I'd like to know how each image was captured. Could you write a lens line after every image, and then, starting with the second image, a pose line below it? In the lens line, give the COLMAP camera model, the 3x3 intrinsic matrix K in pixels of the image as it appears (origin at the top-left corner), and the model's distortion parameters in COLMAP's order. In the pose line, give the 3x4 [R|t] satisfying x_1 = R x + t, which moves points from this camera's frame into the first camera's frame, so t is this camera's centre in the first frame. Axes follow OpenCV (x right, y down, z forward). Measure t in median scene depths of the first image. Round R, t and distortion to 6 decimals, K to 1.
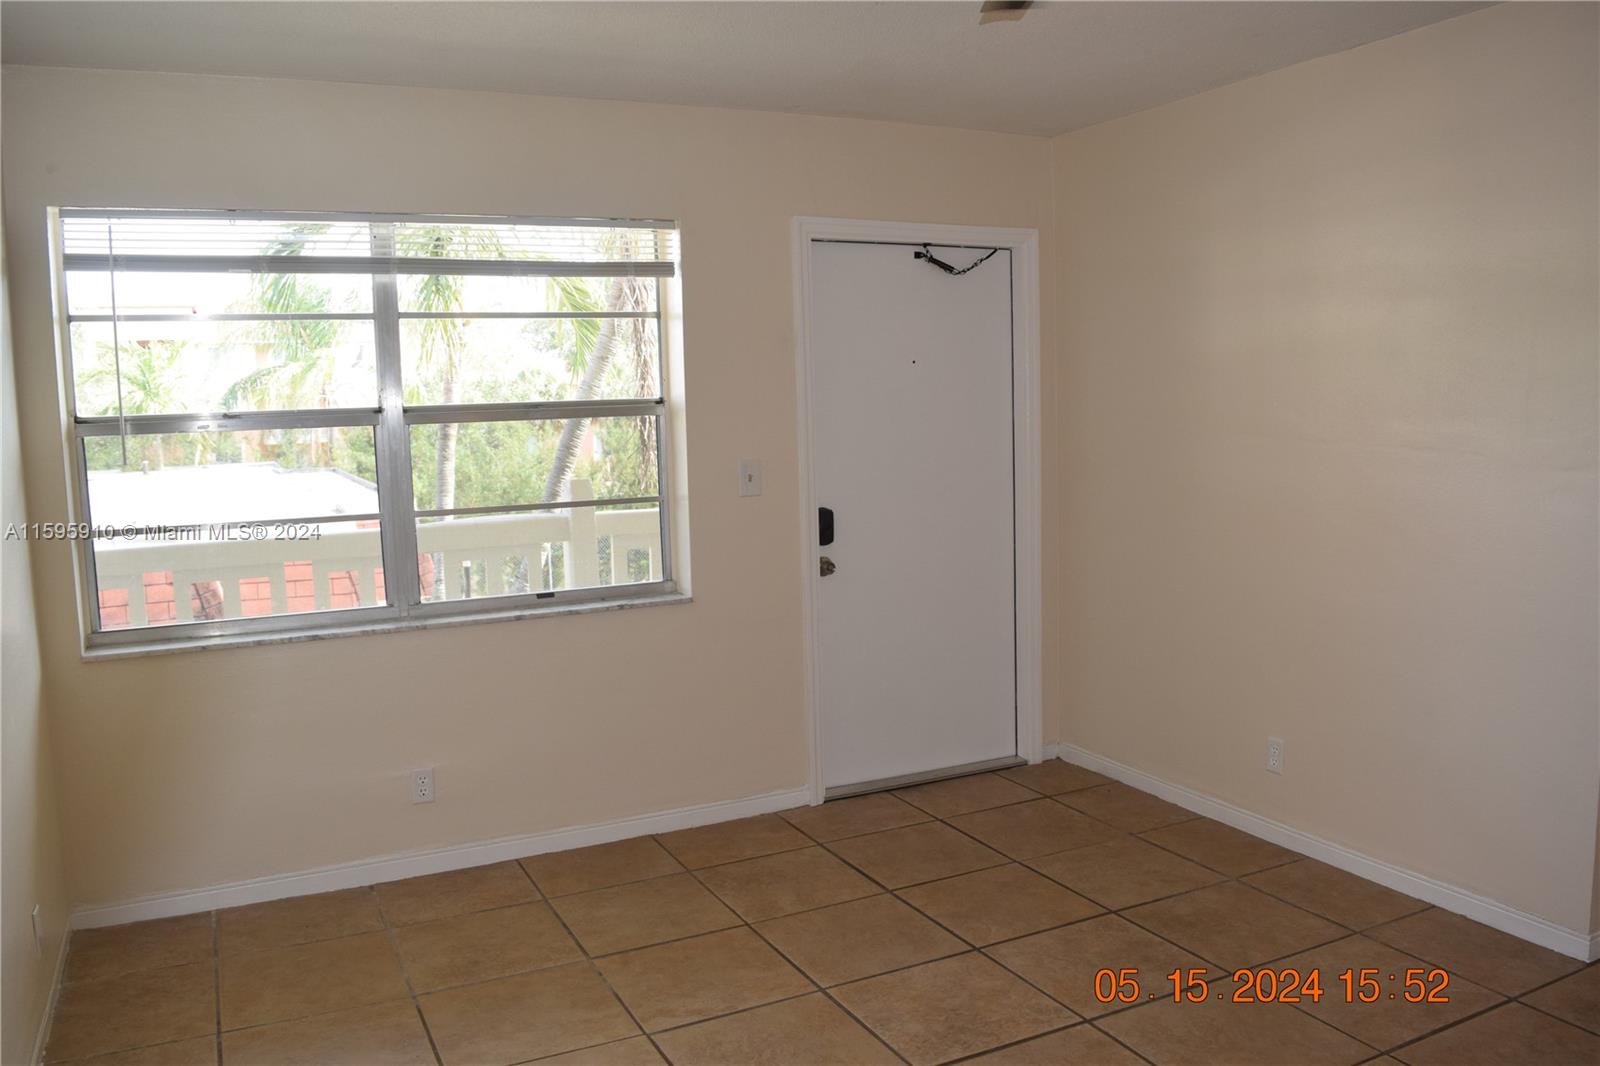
lens RADIAL K [[1254.3, 0, 804.5], [0, 1254.3, 534.7], [0, 0, 1]] dist [-0.096613, 0.022986]
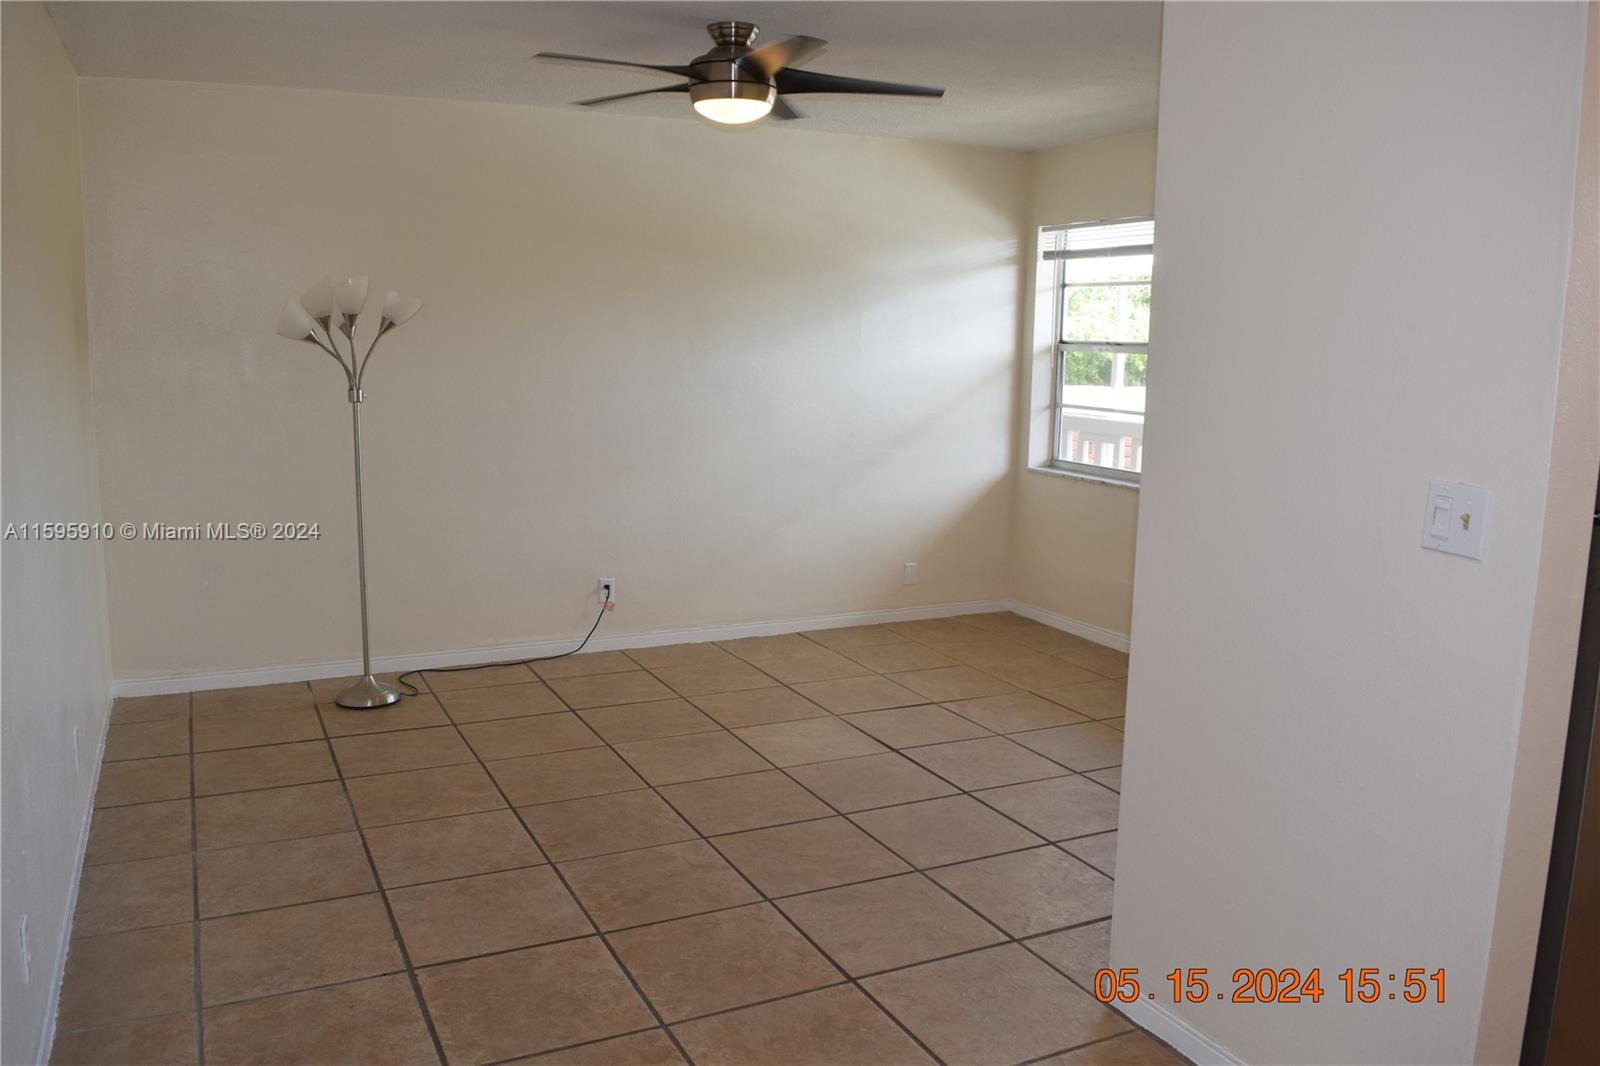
lens RADIAL K [[1254.3, 0, 804.5], [0, 1254.3, 534.7], [0, 0, 1]] dist [-0.096613, 0.022986]
pose [[-0.001478, 0.182865, -0.983137, 1.307995], [-0.122102, 0.975749, 0.181674, -0.106145], [0.992516, 0.120312, 0.020886, 0.625524]]
